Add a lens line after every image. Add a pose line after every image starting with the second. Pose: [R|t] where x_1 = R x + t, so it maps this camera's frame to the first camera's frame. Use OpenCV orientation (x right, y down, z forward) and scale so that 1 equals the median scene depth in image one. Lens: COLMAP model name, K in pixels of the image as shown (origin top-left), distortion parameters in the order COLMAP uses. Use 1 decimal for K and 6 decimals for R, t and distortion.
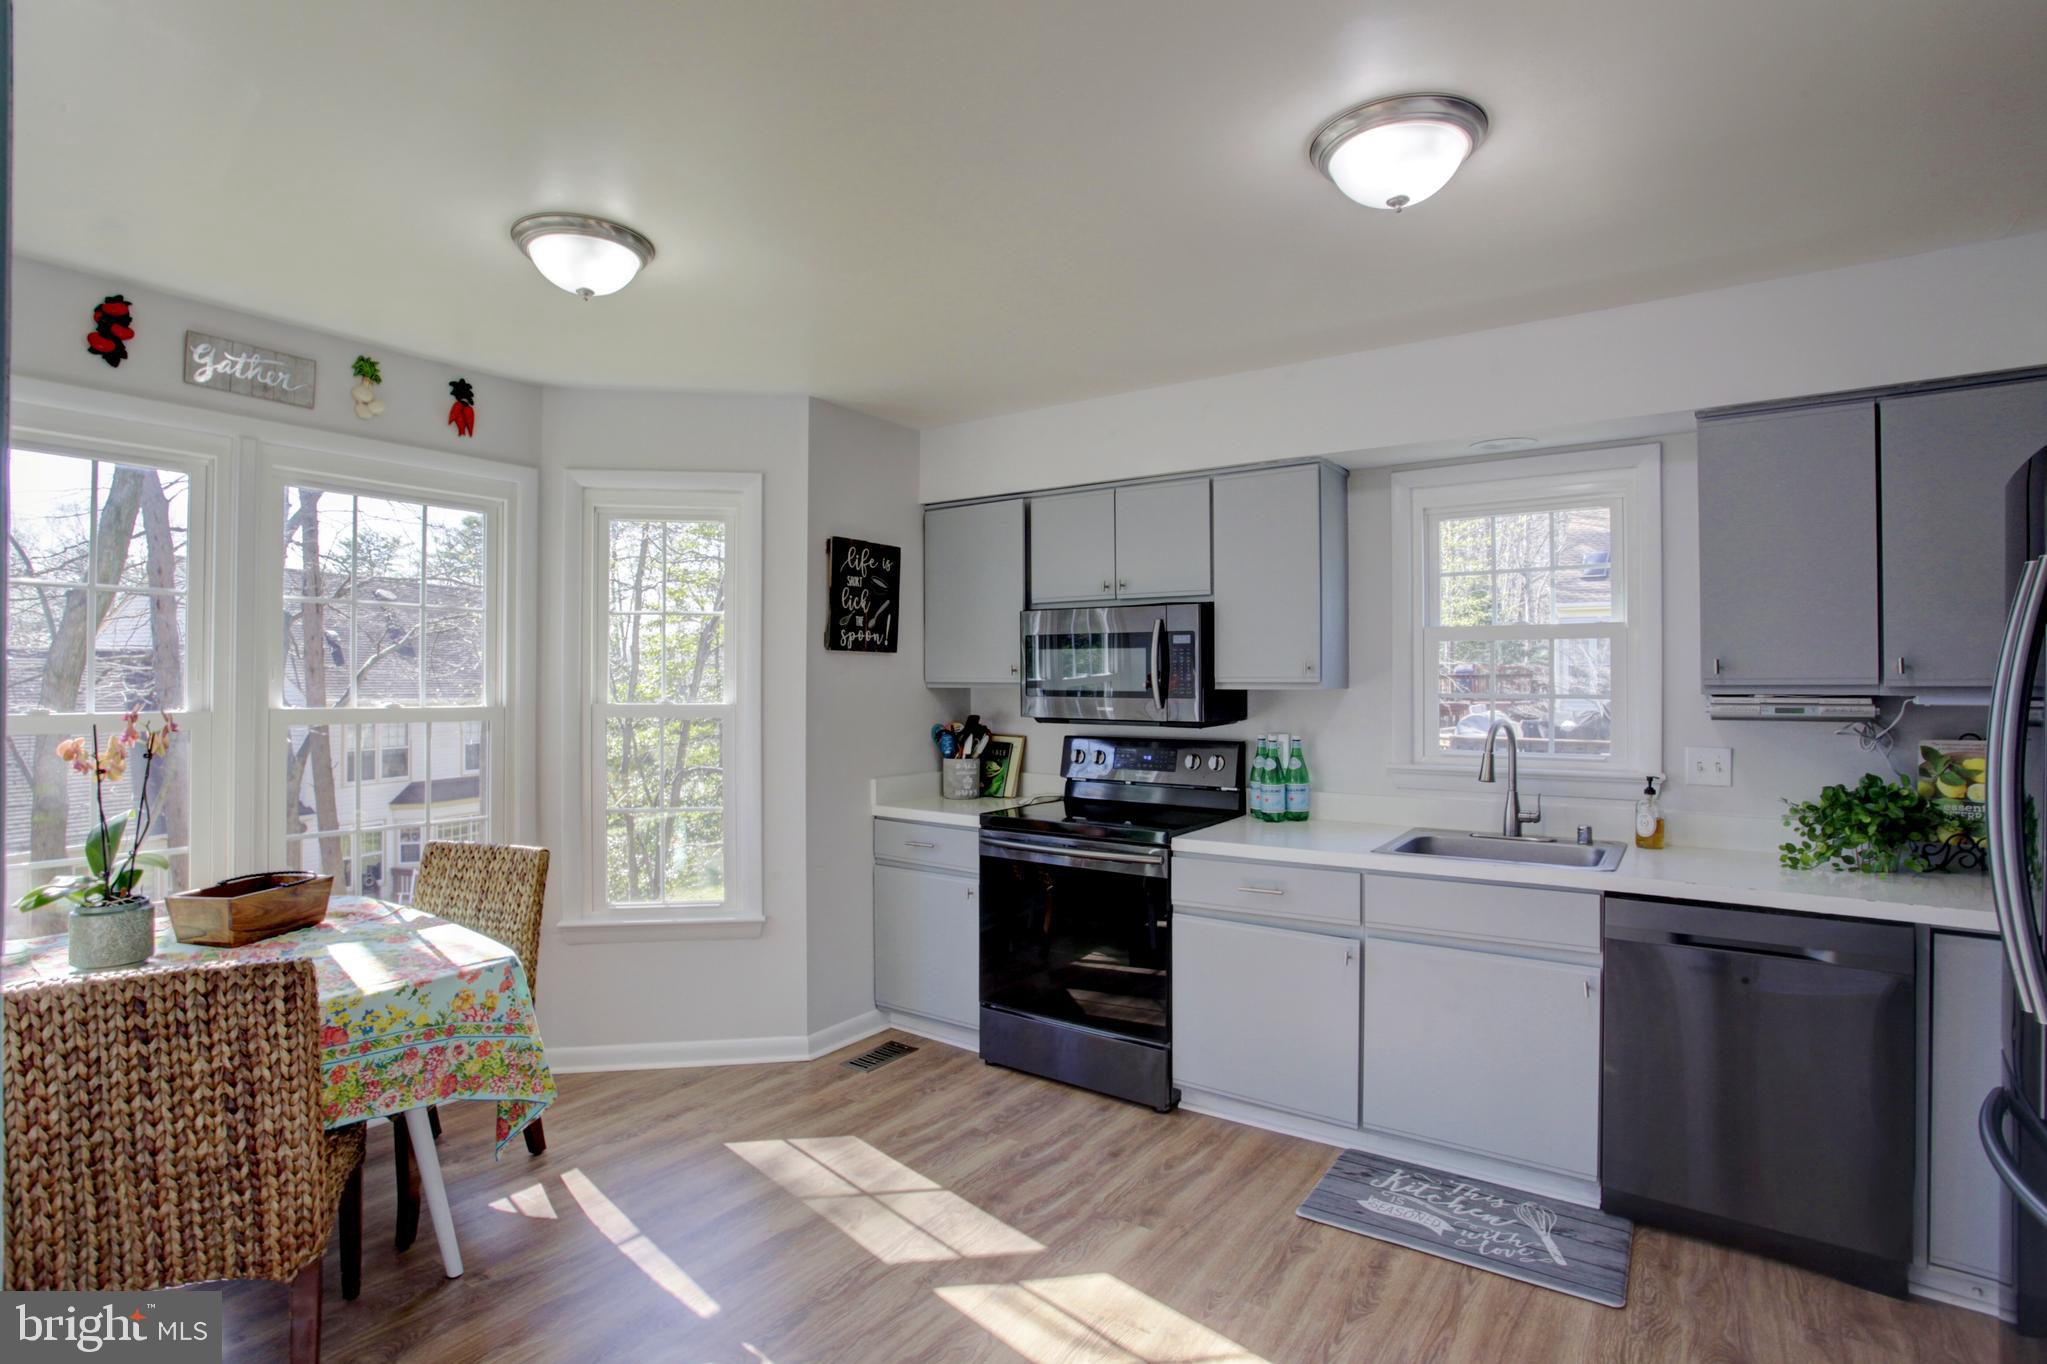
lens RADIAL K [[1030.9, 0, 1009.7], [0, 1030.9, 681.2], [0, 0, 1]] dist [-0.005009, 0.002557]
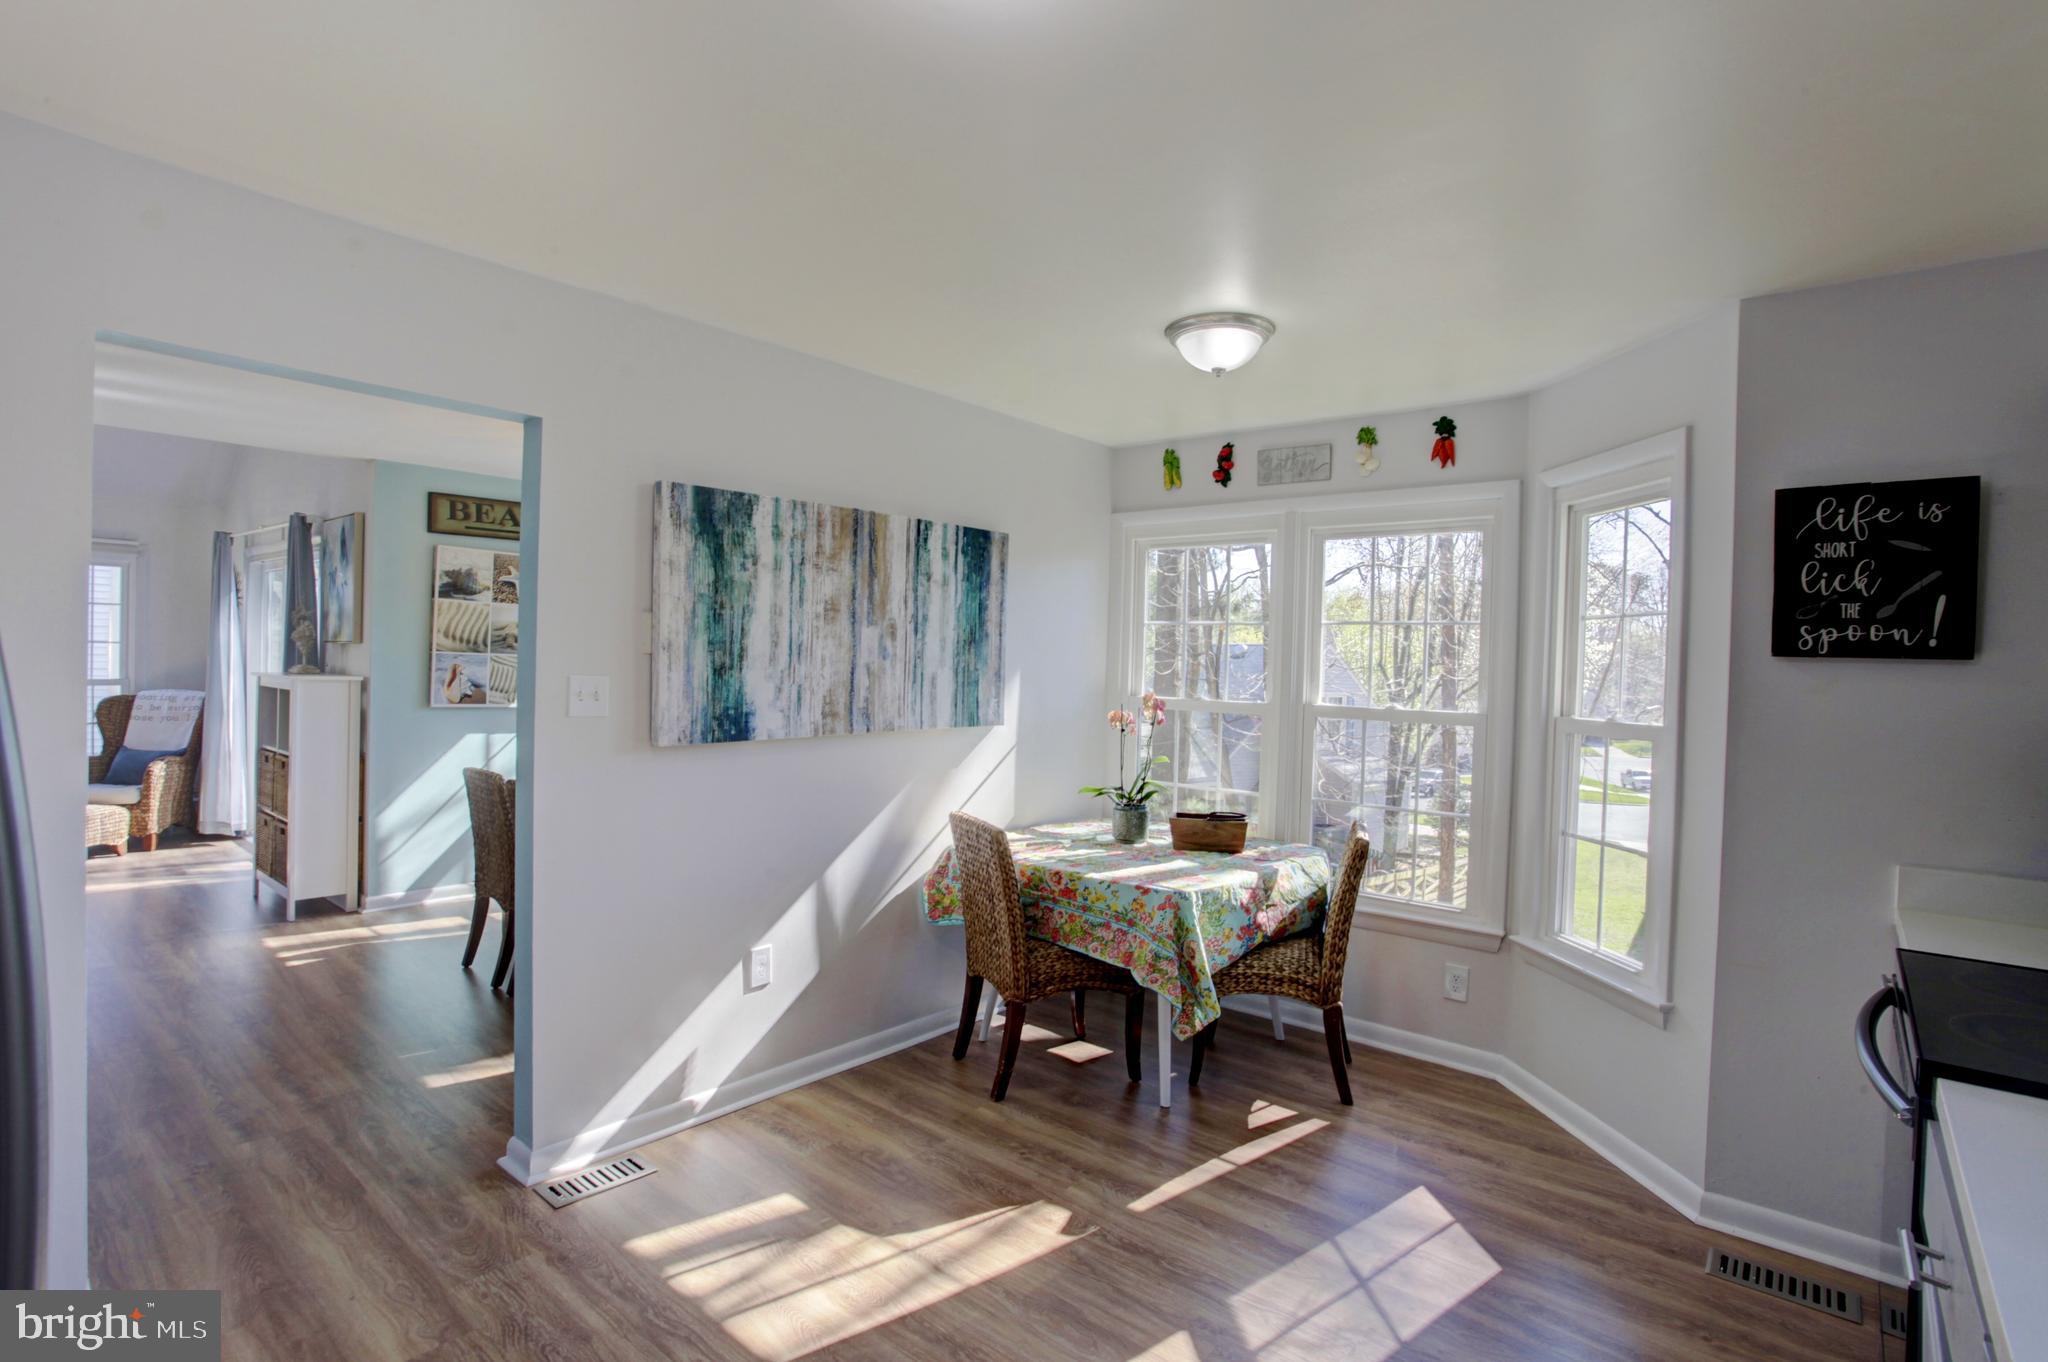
lens RADIAL K [[1031.4, 0, 1016.0], [0, 1031.4, 669.4], [0, 0, 1]] dist [-0.005009, 0.002557]
pose [[-0.065902, 0.004219, -0.997817, 0.613388], [-0.024210, 0.999690, 0.005826, -0.015166], [0.997532, 0.024541, -0.065779, 0.616252]]
